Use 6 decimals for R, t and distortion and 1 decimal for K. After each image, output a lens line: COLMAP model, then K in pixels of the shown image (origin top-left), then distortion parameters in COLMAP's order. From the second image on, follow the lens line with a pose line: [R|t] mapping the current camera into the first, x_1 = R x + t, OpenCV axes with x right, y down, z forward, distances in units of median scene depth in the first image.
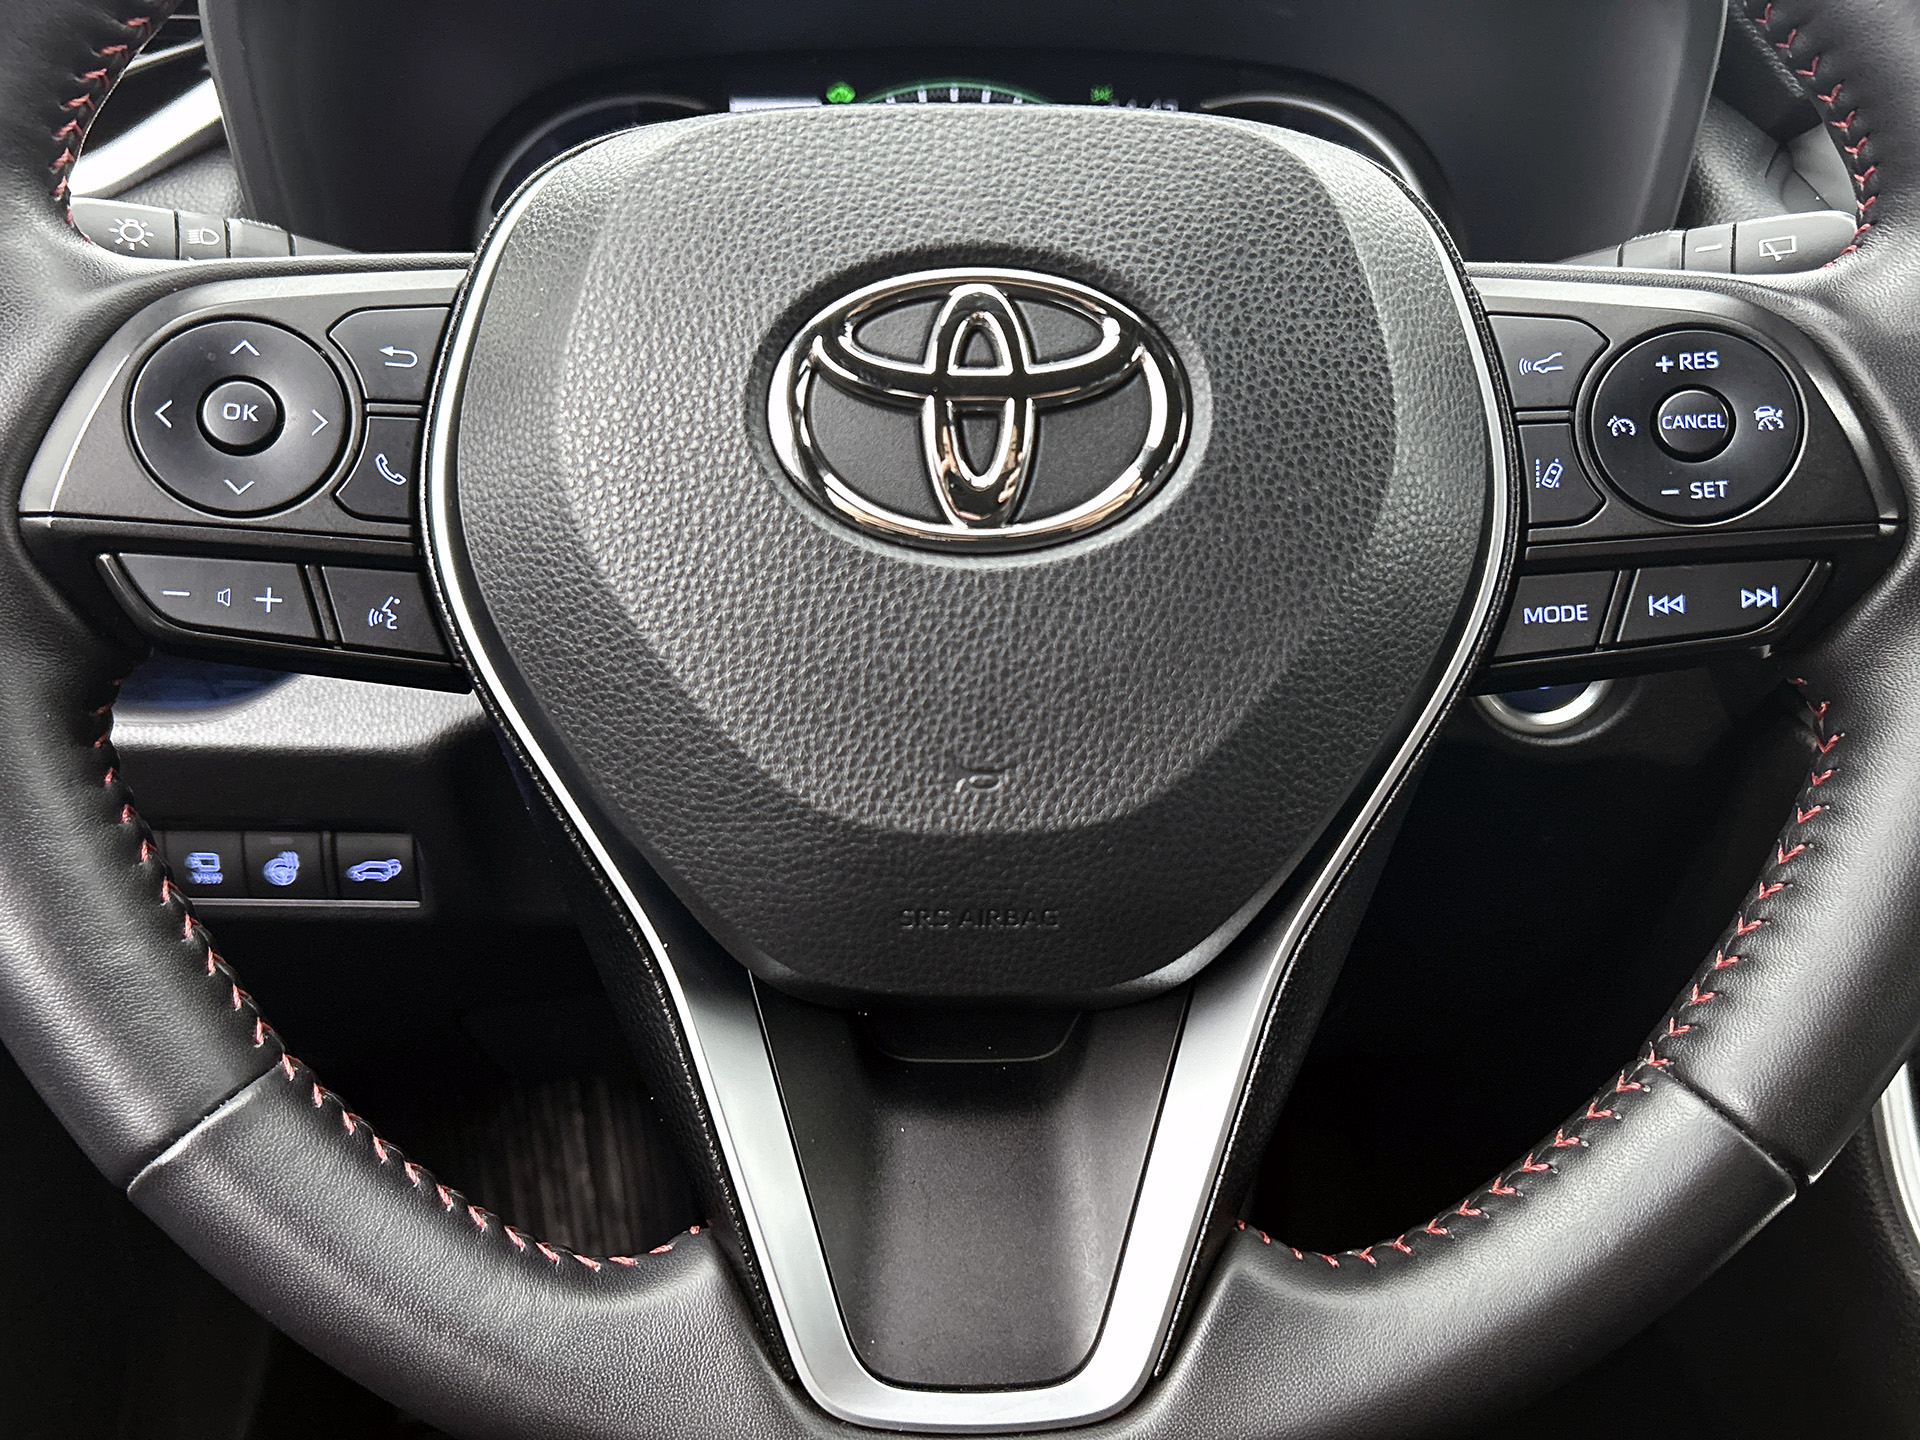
lens RADIAL K [[1651.4, 0, 962.9], [0, 1651.4, 730.5], [0, 0, 1]] dist [-0.020996, -0.011695]
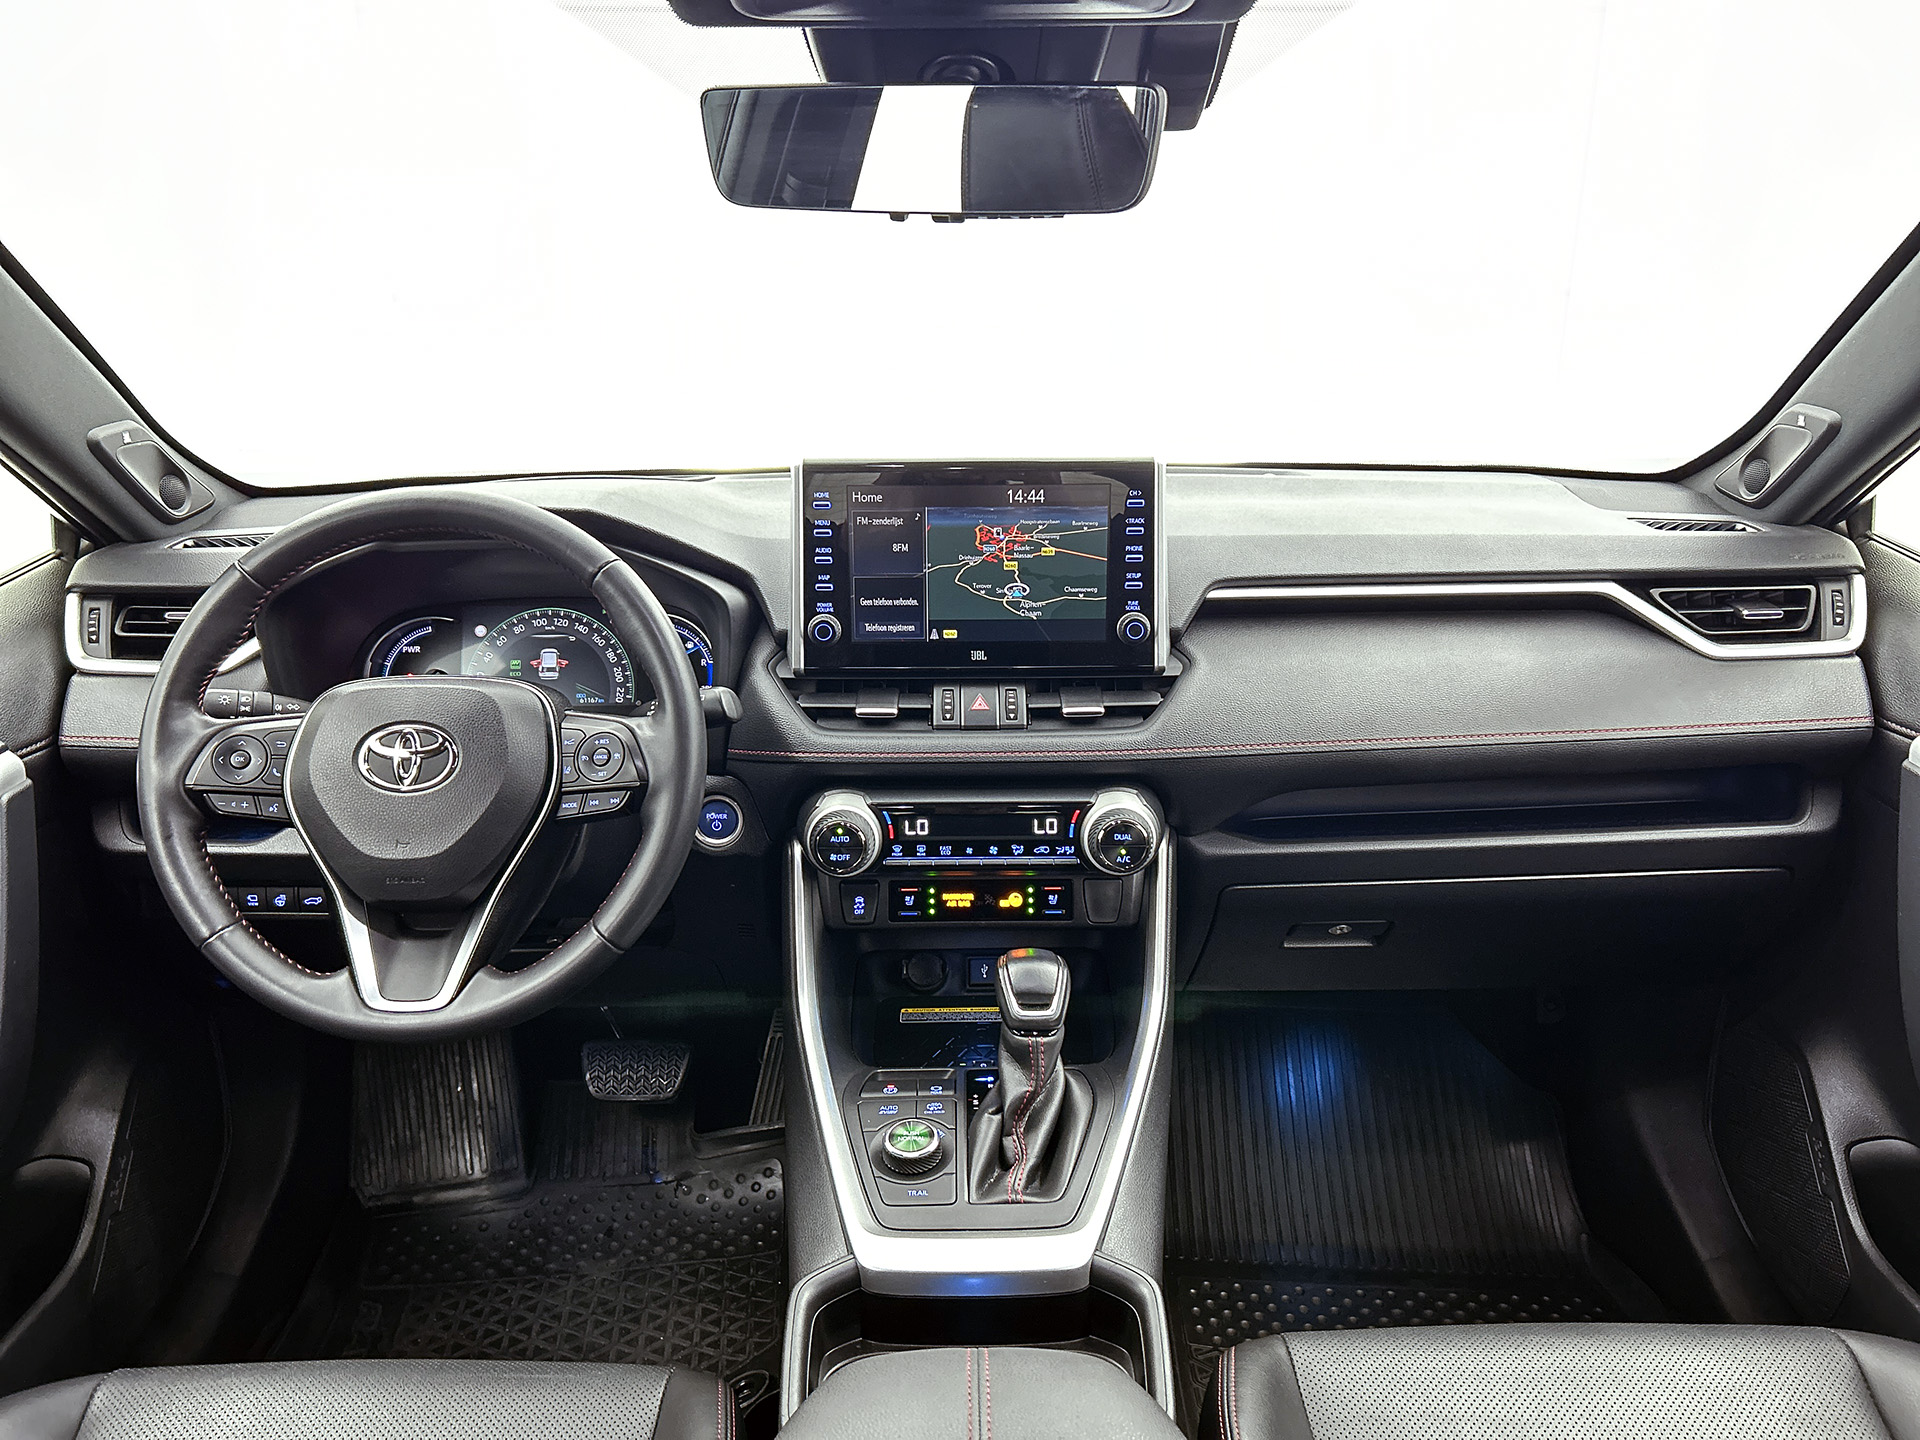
lens RADIAL K [[1495.9, 0, 954.3], [0, 1495.9, 725.3], [0, 0, 1]] dist [0.040667, -0.032941]
pose [[0.997403, -0.013908, -0.070673, 1.568897], [0.005338, 0.992755, -0.120034, 0.178484], [0.071830, 0.119345, 0.990251, -2.544635]]
